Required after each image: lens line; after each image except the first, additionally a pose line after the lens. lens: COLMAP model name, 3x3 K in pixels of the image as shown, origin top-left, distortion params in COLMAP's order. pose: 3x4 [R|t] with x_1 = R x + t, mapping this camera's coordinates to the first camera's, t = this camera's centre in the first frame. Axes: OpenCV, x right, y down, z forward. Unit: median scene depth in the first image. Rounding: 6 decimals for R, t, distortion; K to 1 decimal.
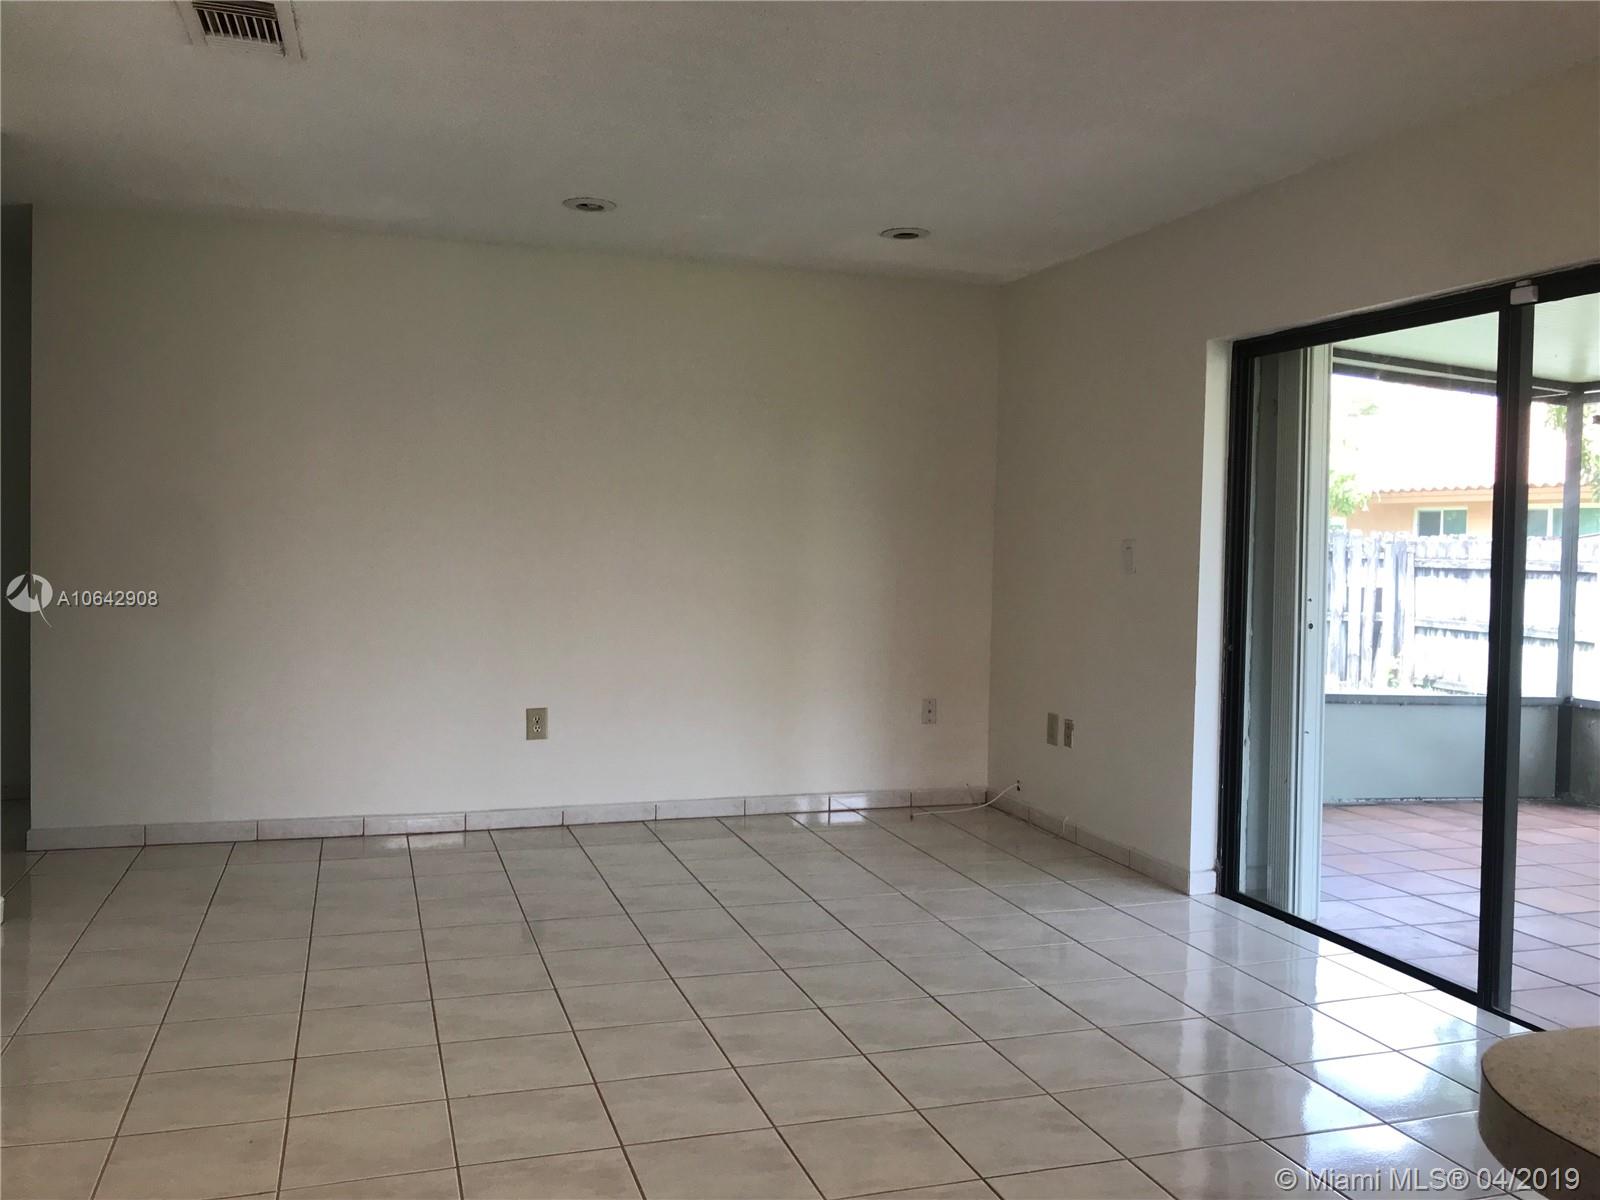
lens RADIAL K [[1336.5, 0, 800.7], [0, 1336.5, 574.6], [0, 0, 1]] dist [0.011865, -0.003710]
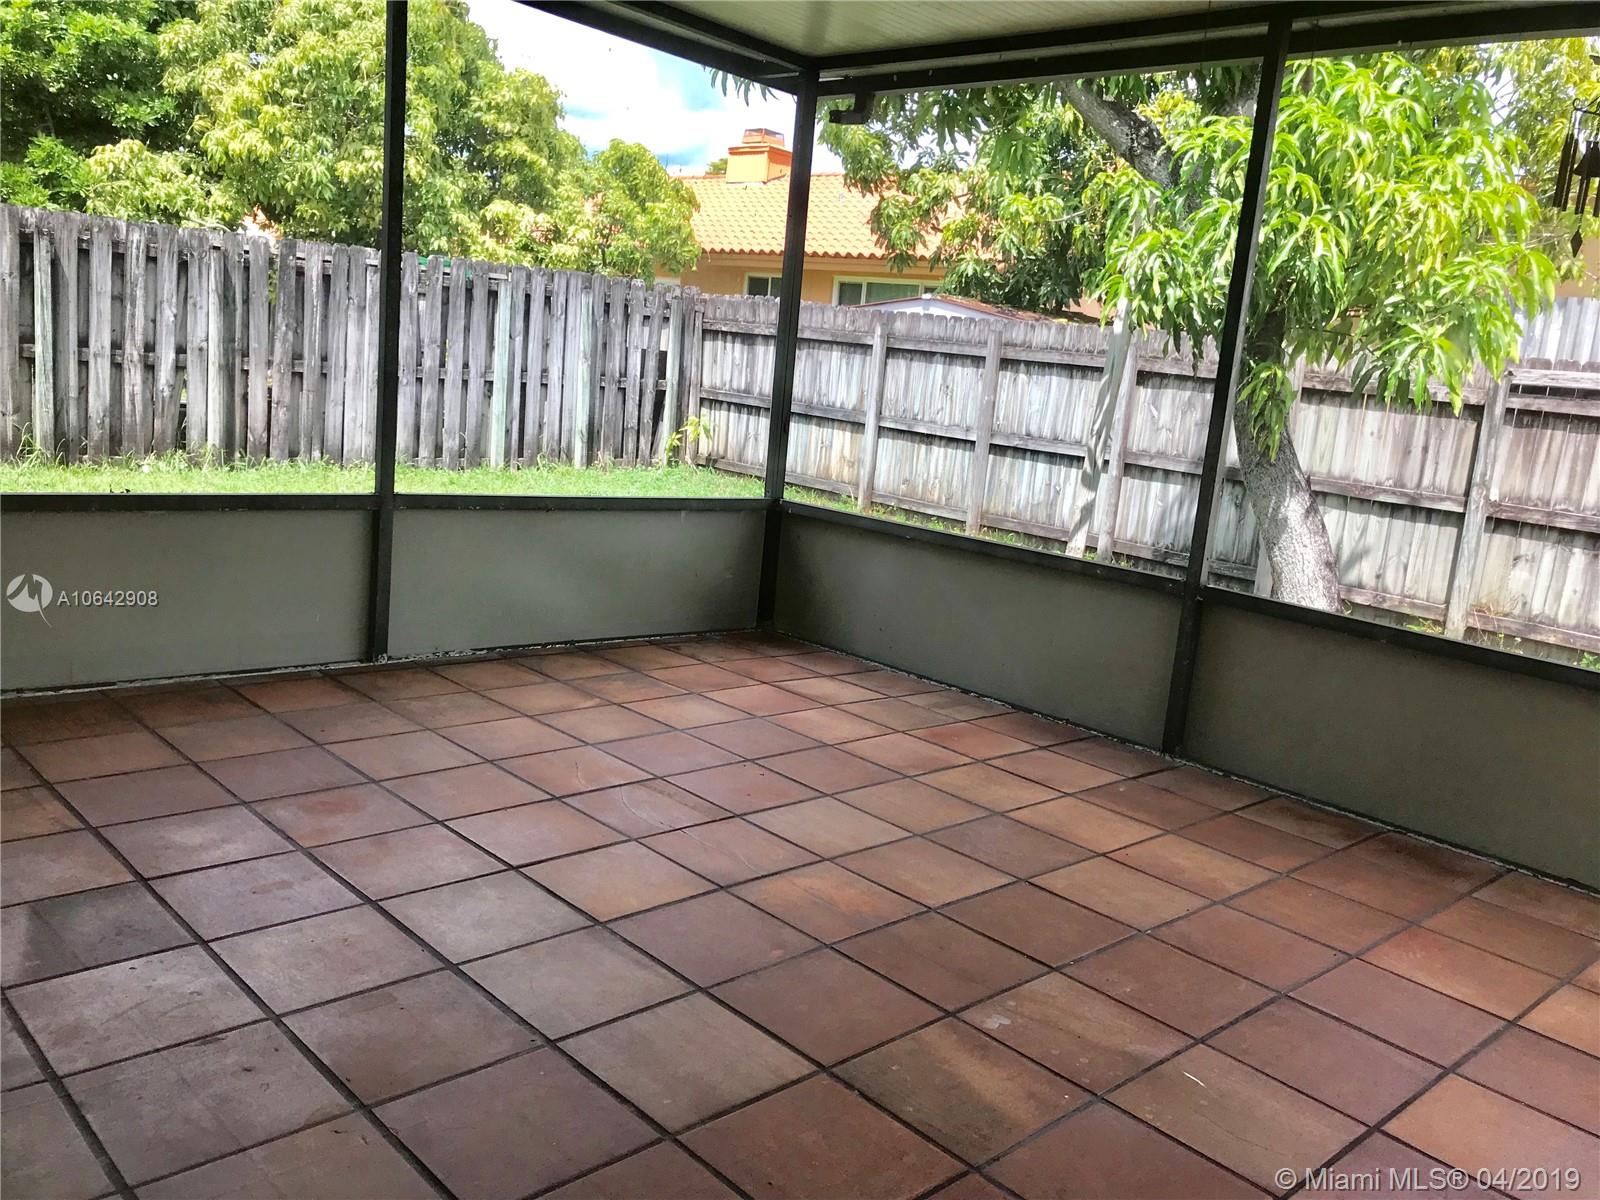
lens RADIAL K [[1336.5, 0, 800.7], [0, 1336.5, 574.6], [0, 0, 1]] dist [0.011865, -0.003710]
pose [[0.904235, -0.018227, 0.426645, 0.370064], [-0.057663, 0.984727, 0.164280, 0.013197], [-0.423123, -0.173149, 0.889374, 0.451775]]
